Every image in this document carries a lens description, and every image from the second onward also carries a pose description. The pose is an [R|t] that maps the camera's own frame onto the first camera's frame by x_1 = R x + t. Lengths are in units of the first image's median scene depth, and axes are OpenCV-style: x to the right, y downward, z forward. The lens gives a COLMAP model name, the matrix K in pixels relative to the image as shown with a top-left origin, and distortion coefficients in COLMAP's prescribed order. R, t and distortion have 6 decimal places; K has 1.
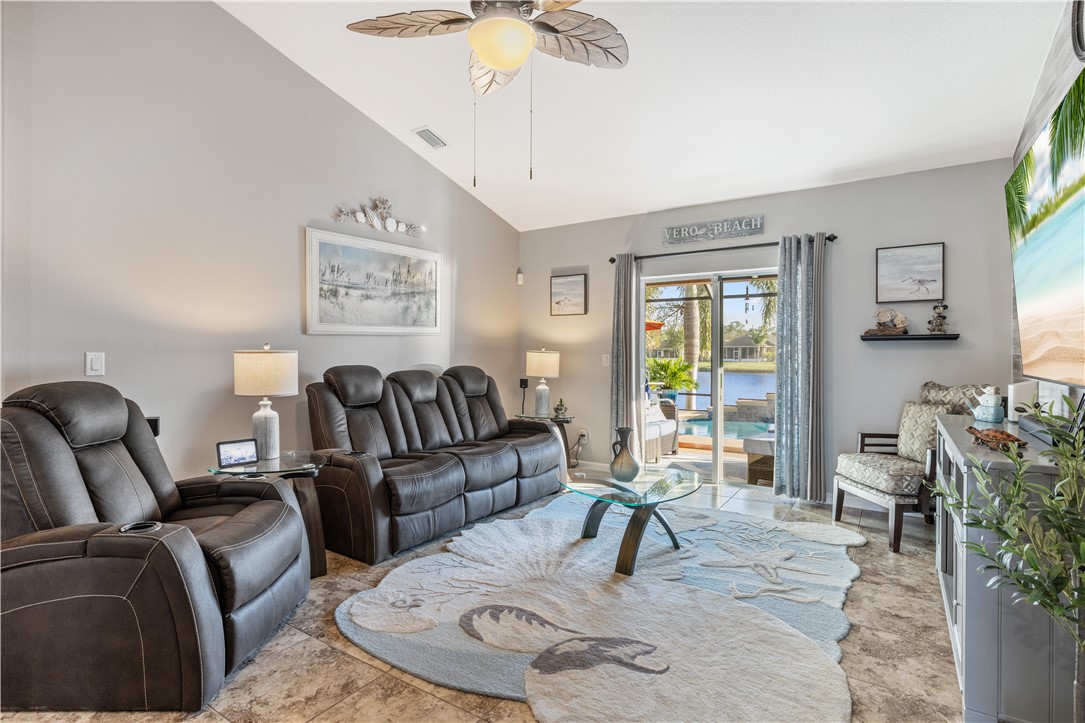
lens RADIAL K [[535.0, 0, 544.4], [0, 535.0, 355.6], [0, 0, 1]] dist [-0.009590, 0.001134]
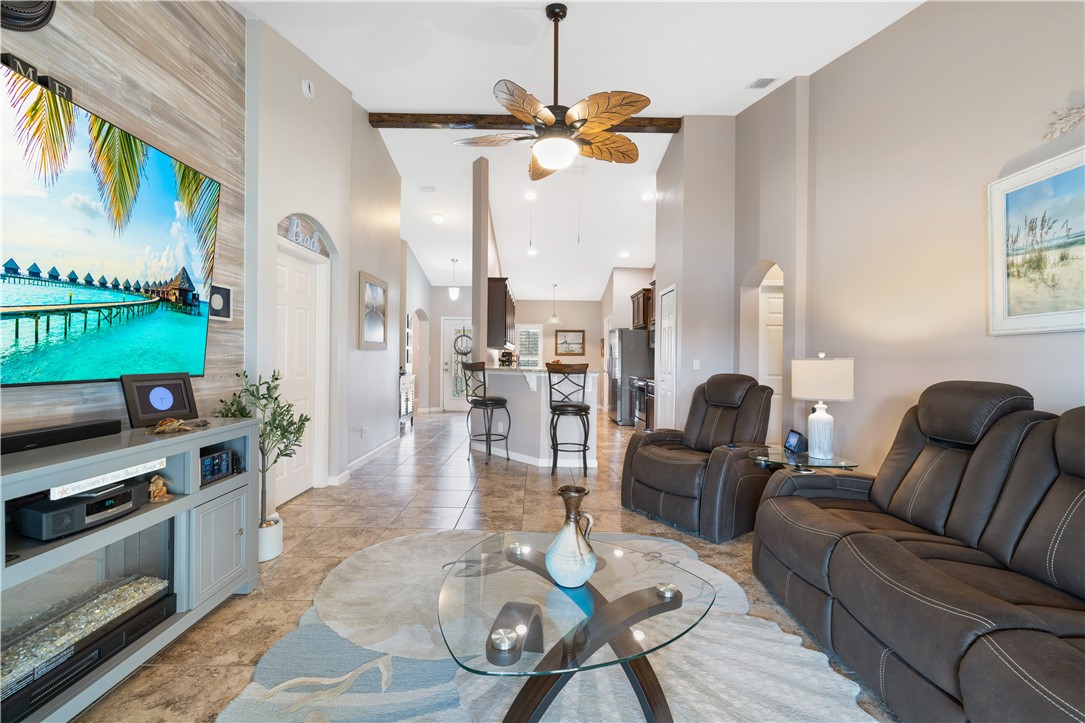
lens RADIAL K [[456.9, 0, 536.2], [0, 456.9, 360.4], [0, 0, 1]] dist [-0.002298, 0.001138]
pose [[-0.840043, -0.007199, -0.542472, 0.357559], [-0.015531, 0.999821, 0.010782, -0.004415], [0.542298, 0.017482, -0.840005, 1.113129]]
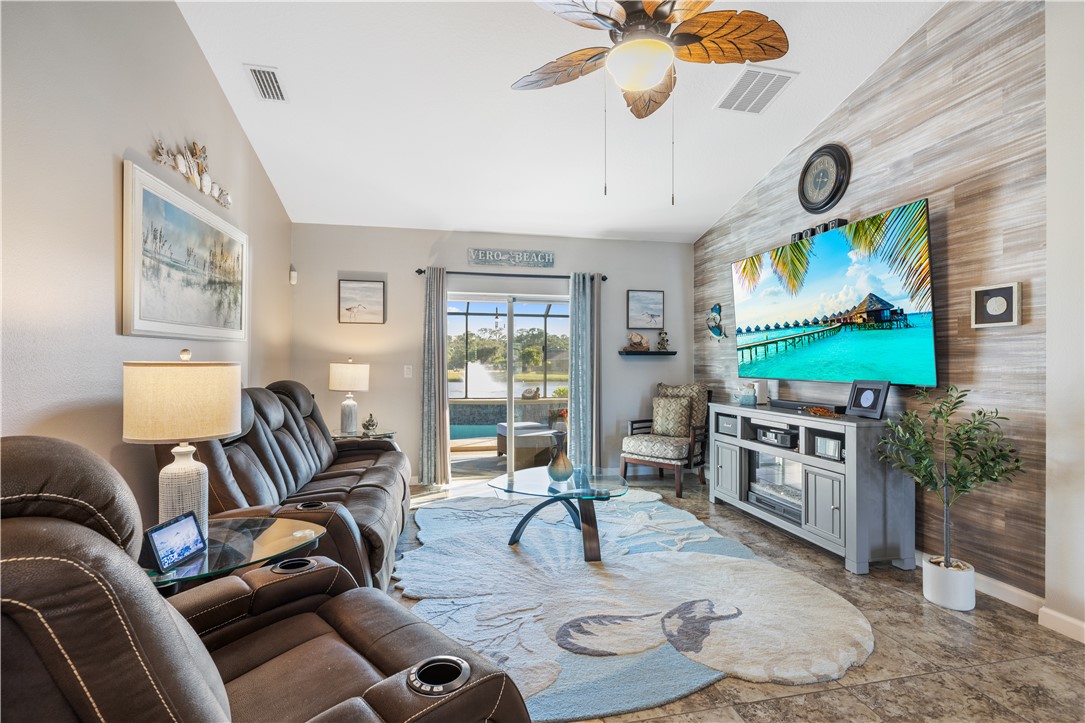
lens RADIAL K [[490.9, 0, 540.3], [0, 490.9, 363.7], [0, 0, 1]] dist [-0.006248, 0.002719]
pose [[0.705659, -0.001424, 0.708550, -0.477986], [0.004600, 0.999986, -0.002572, -0.002933], [-0.708537, 0.005074, 0.705656, 0.252038]]
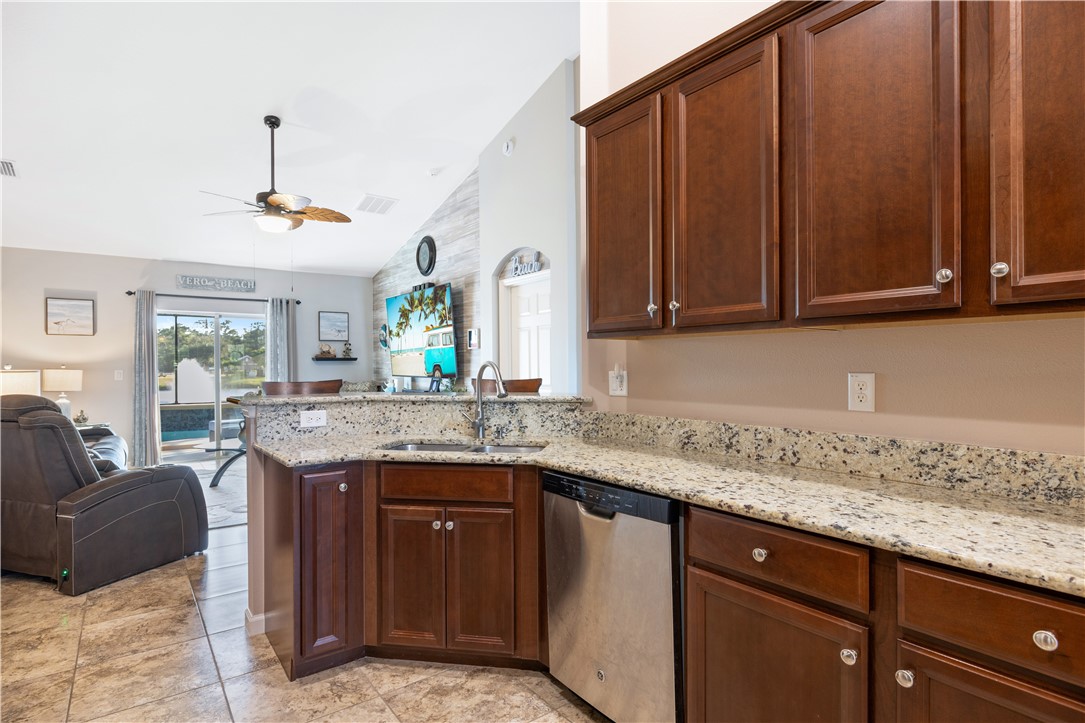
lens RADIAL K [[553.4, 0, 535.1], [0, 553.4, 368.0], [0, 0, 1]] dist [-0.002115, 0.000051]
pose [[0.349894, -0.010259, 0.936733, -0.957913], [0.011797, 0.999909, 0.006545, -0.006006], [-0.936715, 0.008760, 0.349984, -0.399525]]
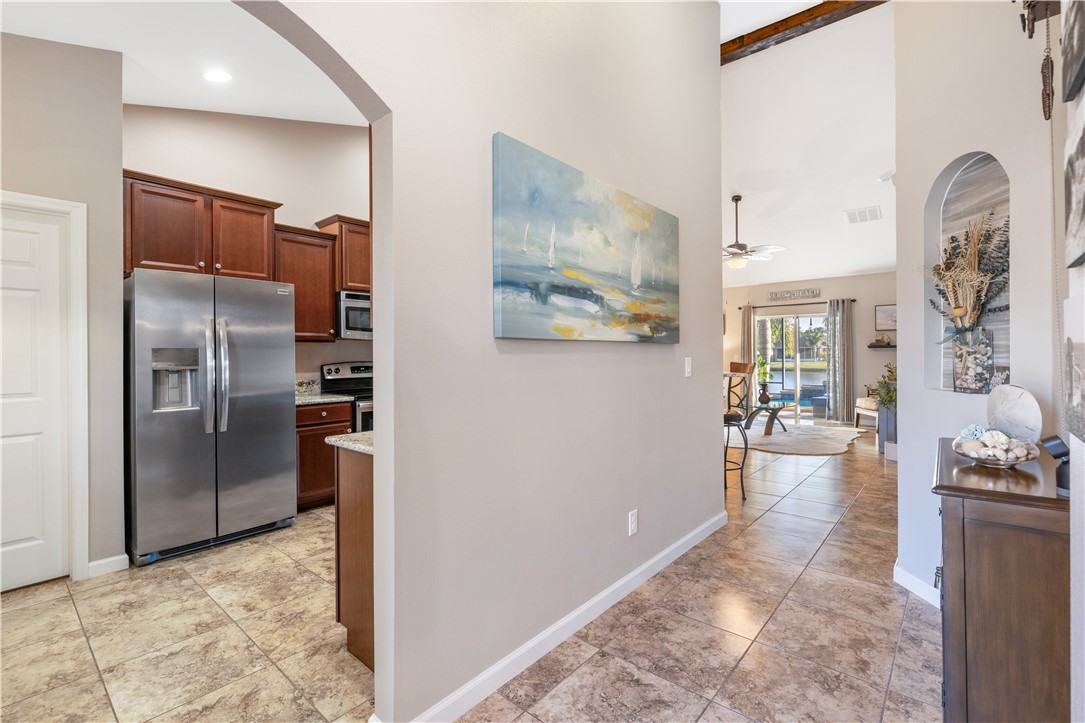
lens RADIAL K [[490.9, 0, 545.8], [0, 490.9, 356.8], [0, 0, 1]] dist [-0.006248, 0.002719]
pose [[0.992721, -0.010865, -0.119944, -0.489386], [0.010435, 0.999937, -0.004212, 0.003121], [0.119982, 0.002930, 0.992772, -1.180117]]
